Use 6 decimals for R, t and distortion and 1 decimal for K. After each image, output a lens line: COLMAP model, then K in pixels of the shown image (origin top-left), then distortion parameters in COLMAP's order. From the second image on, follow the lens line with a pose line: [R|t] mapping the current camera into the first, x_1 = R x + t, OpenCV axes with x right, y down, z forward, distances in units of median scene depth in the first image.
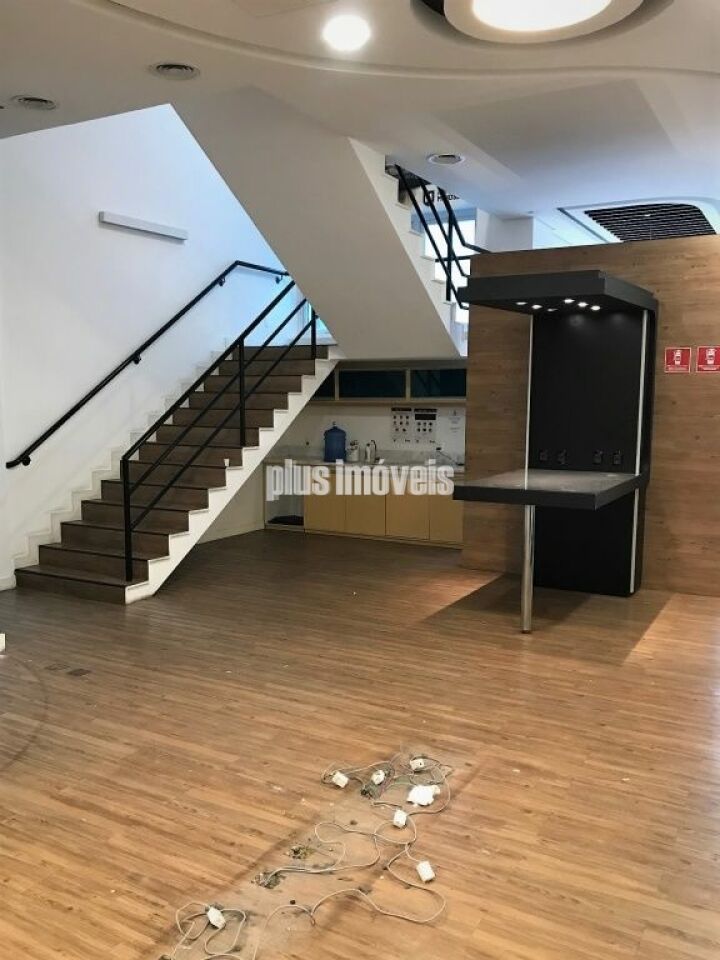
lens RADIAL K [[801.1, 0, 360.7], [0, 801.1, 480.5], [0, 0, 1]] dist [0.013909, -0.018238]
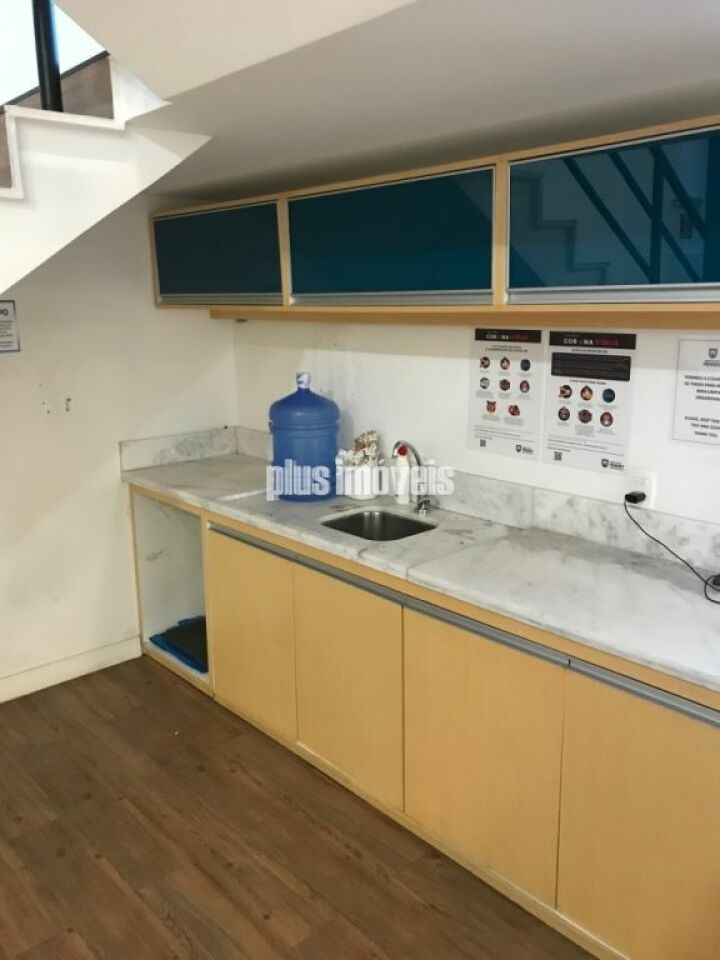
lens RADIAL K [[801.1, 0, 361.7], [0, 801.1, 479.5], [0, 0, 1]] dist [0.013909, -0.018238]
pose [[0.950788, 0.053214, -0.305238, 0.090883], [-0.015366, 0.992027, 0.125083, -0.073731], [0.309461, -0.114237, 0.944025, 0.724411]]
